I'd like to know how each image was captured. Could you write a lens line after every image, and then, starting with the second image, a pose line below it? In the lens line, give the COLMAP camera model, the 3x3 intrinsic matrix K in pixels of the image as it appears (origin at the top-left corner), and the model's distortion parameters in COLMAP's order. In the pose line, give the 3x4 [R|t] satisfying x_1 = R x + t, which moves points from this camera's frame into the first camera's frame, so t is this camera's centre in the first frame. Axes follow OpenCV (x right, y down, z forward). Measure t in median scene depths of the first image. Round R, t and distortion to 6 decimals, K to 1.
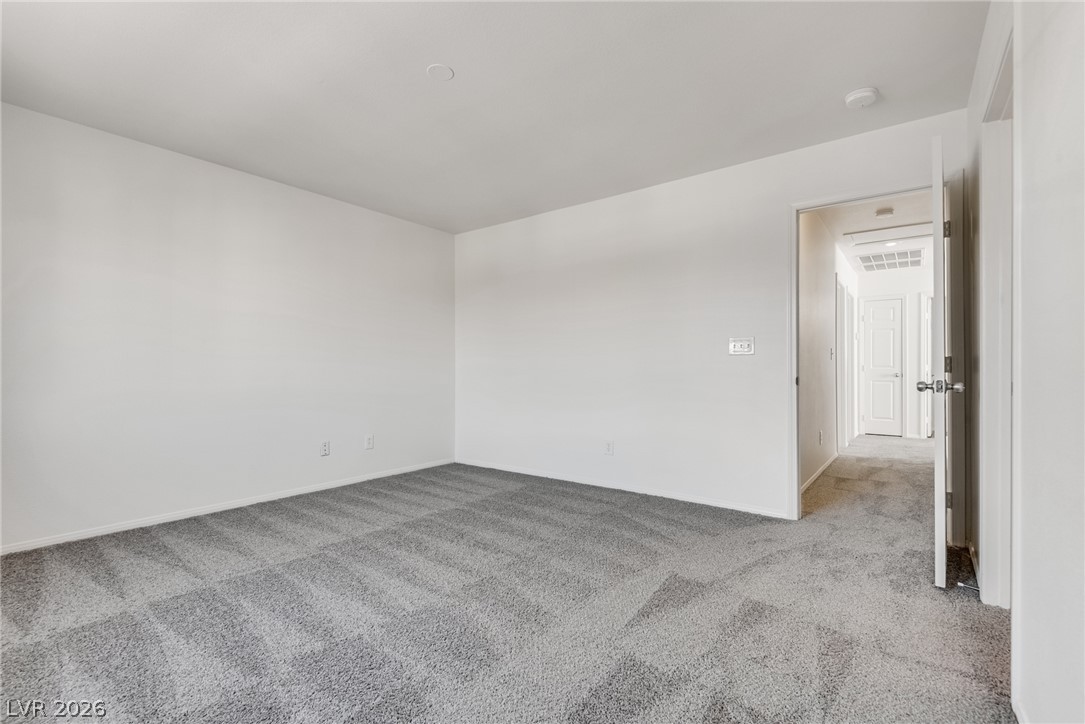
lens RADIAL K [[496.2, 0, 546.1], [0, 496.2, 370.5], [0, 0, 1]] dist [0.001244, 0.000035]
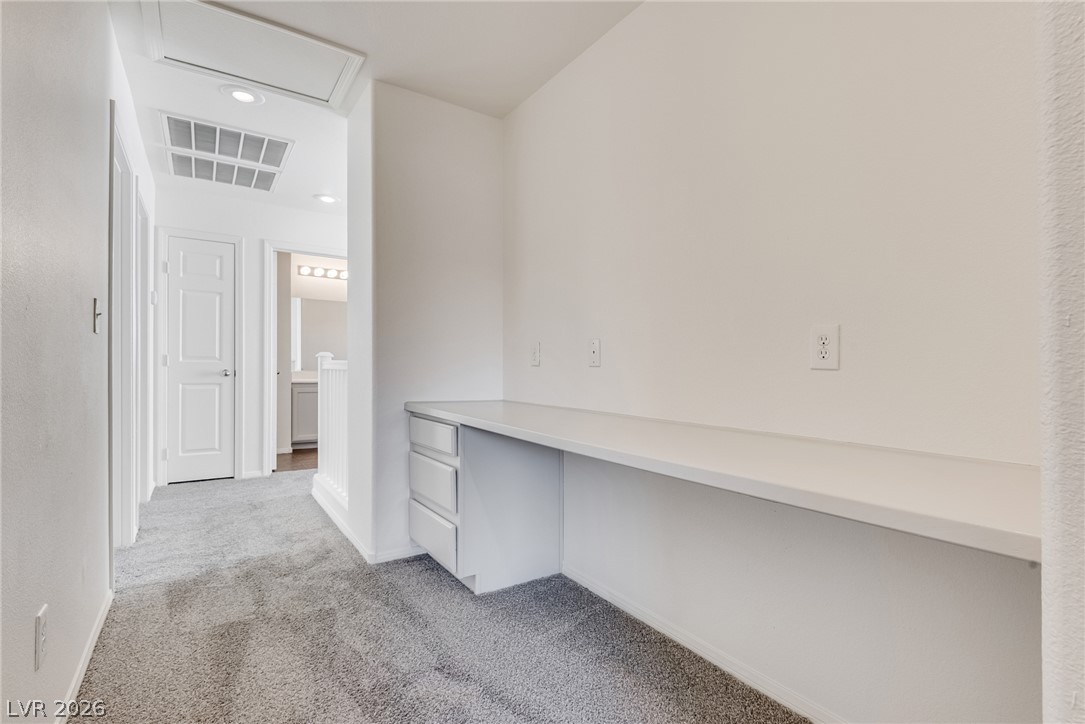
lens RADIAL K [[502.1, 0, 534.8], [0, 502.1, 360.3], [0, 0, 1]] dist [0.003163, -0.000382]
pose [[0.328460, 0.009164, 0.944473, 0.273069], [0.000937, 0.999949, -0.010028, 0.000708], [-0.944517, 0.004178, 0.328435, 0.471898]]
